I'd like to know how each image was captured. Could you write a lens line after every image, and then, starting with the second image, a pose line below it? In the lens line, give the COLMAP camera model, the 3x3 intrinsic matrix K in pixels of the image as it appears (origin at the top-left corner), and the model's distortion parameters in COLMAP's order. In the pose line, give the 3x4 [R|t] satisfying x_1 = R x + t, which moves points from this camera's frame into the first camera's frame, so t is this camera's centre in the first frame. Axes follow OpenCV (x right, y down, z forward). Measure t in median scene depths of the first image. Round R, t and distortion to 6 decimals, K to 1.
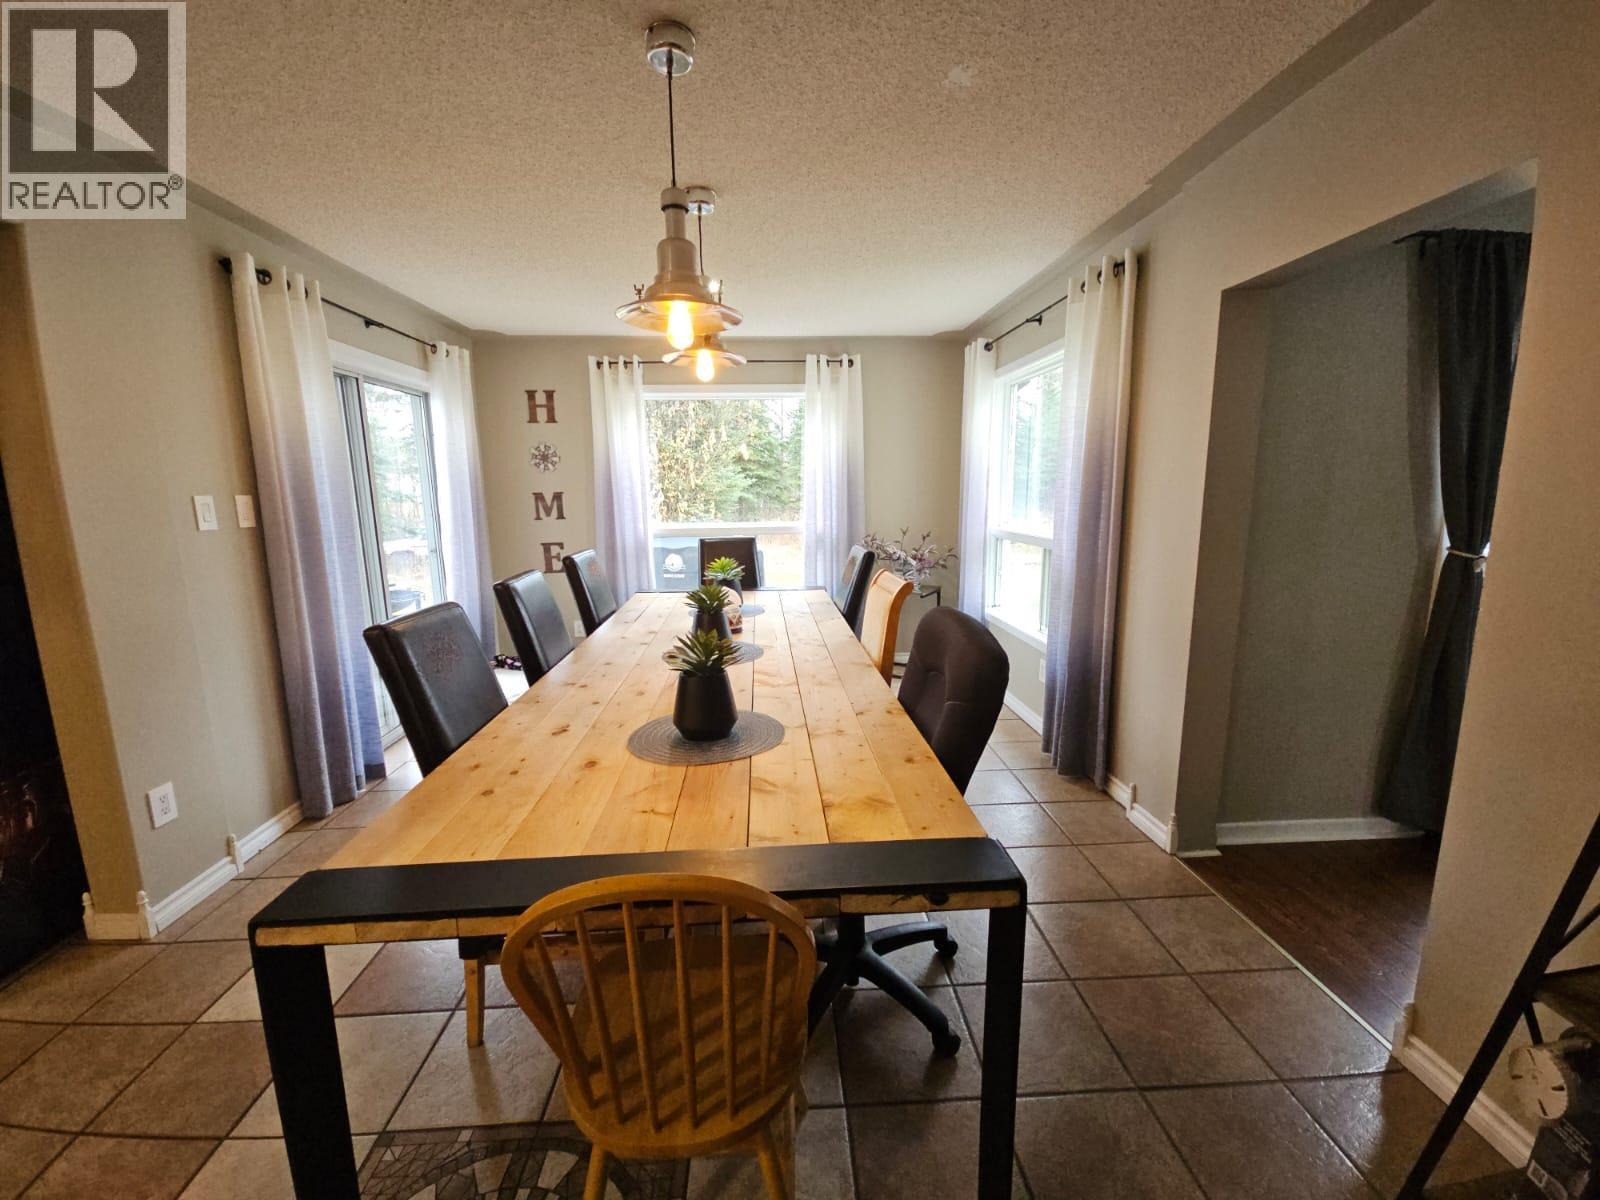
lens RADIAL K [[651.8, 0, 800.0], [0, 651.8, 600.0], [0, 0, 1]] dist [0.002602, -0.000490]
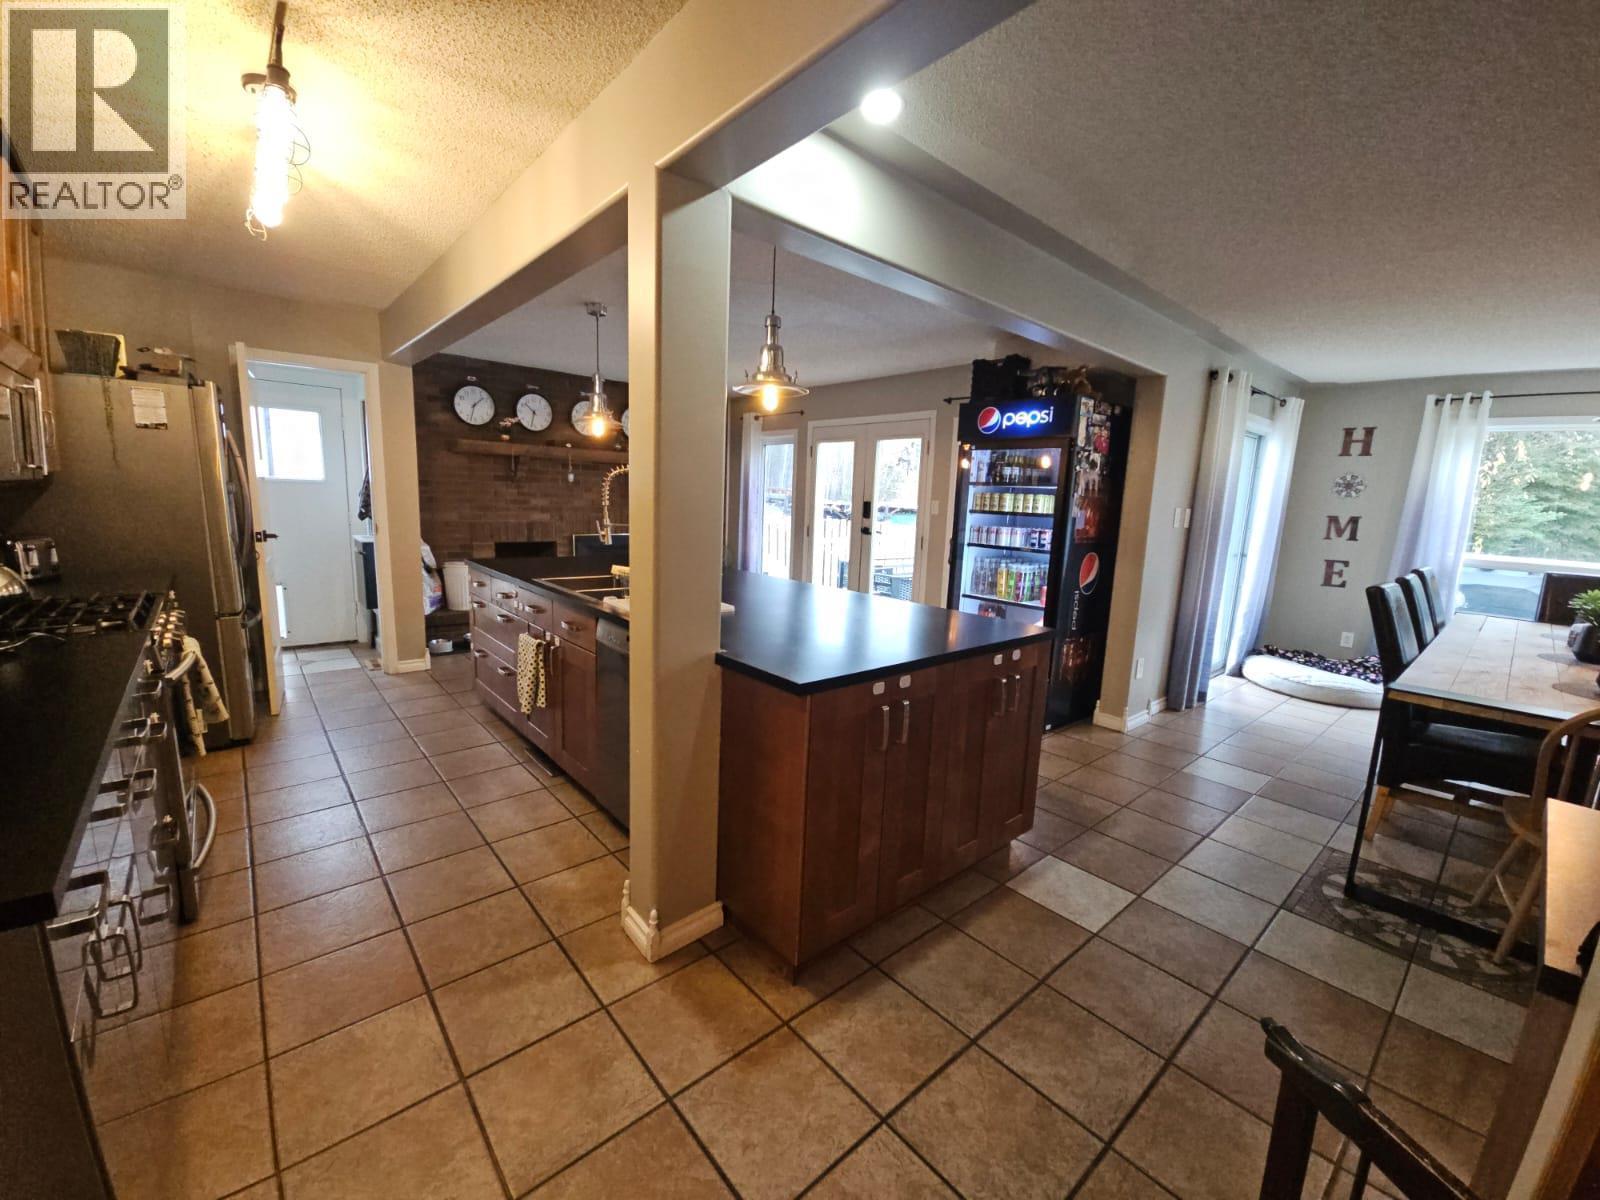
lens RADIAL K [[646.5, 0, 800.0], [0, 646.5, 600.0], [0, 0, 1]] dist [0.002039, -0.000311]
pose [[0.611398, 0.162090, -0.774545, -0.072172], [-0.181173, 0.981471, 0.062381, 0.085527], [0.770304, 0.102187, 0.629436, -0.456876]]
